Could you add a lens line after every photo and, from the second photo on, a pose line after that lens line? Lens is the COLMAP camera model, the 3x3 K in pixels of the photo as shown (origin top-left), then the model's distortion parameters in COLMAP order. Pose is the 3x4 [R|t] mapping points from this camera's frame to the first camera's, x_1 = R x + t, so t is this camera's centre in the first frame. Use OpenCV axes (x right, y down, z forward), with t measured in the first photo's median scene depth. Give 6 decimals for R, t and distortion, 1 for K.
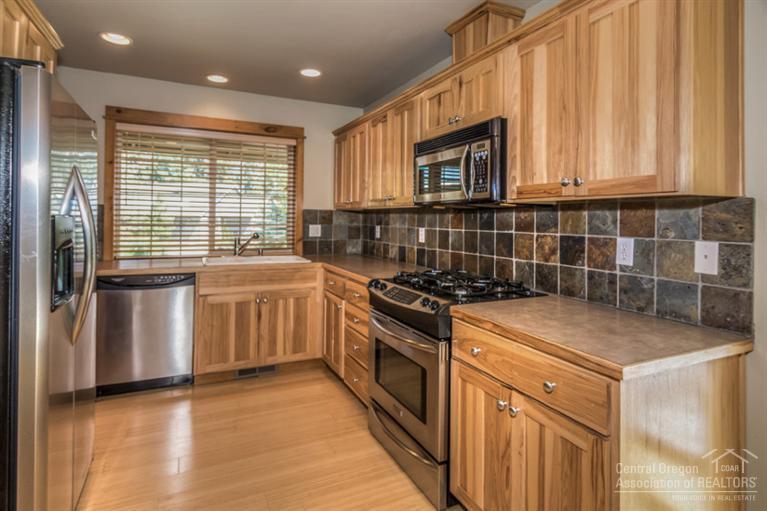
lens RADIAL K [[405.7, 0, 372.7], [0, 405.7, 214.9], [0, 0, 1]] dist [0.003569, 0.000908]
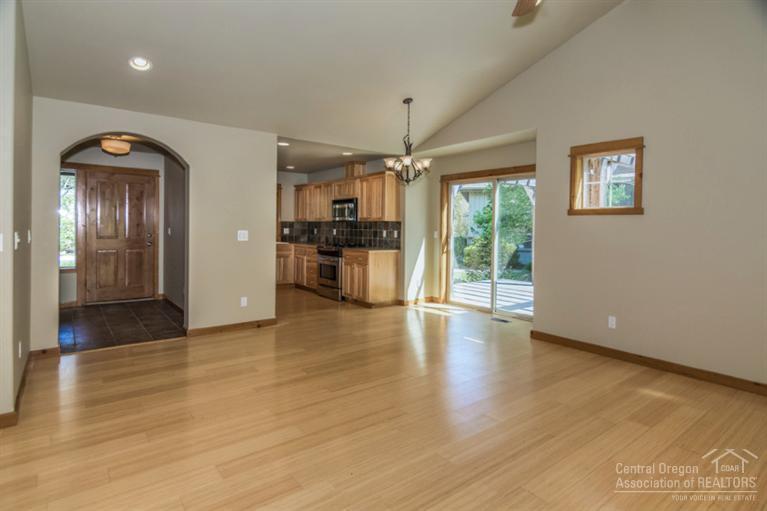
lens RADIAL K [[405.7, 0, 377.1], [0, 405.7, 237.6], [0, 0, 1]] dist [0.003569, 0.000908]
pose [[0.974942, -0.005718, 0.222385, -0.180665], [-0.003085, 0.999226, 0.039217, -0.015130], [-0.222437, -0.038920, 0.974170, -1.500928]]
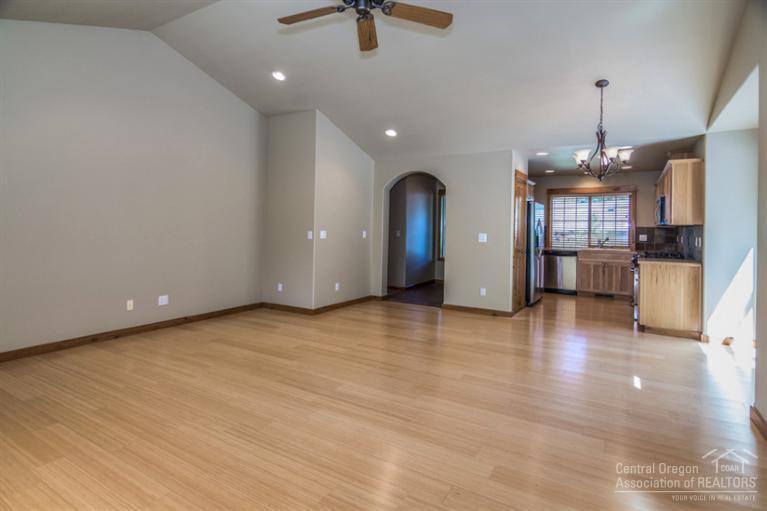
lens RADIAL K [[405.7, 0, 384.5], [0, 405.7, 229.1], [0, 0, 1]] dist [0.003569, 0.000908]
pose [[0.559645, -0.001059, -0.828732, 0.935762], [-0.000279, 0.999999, -0.001467, -0.000022], [0.828733, 0.001052, 0.559644, -1.348310]]
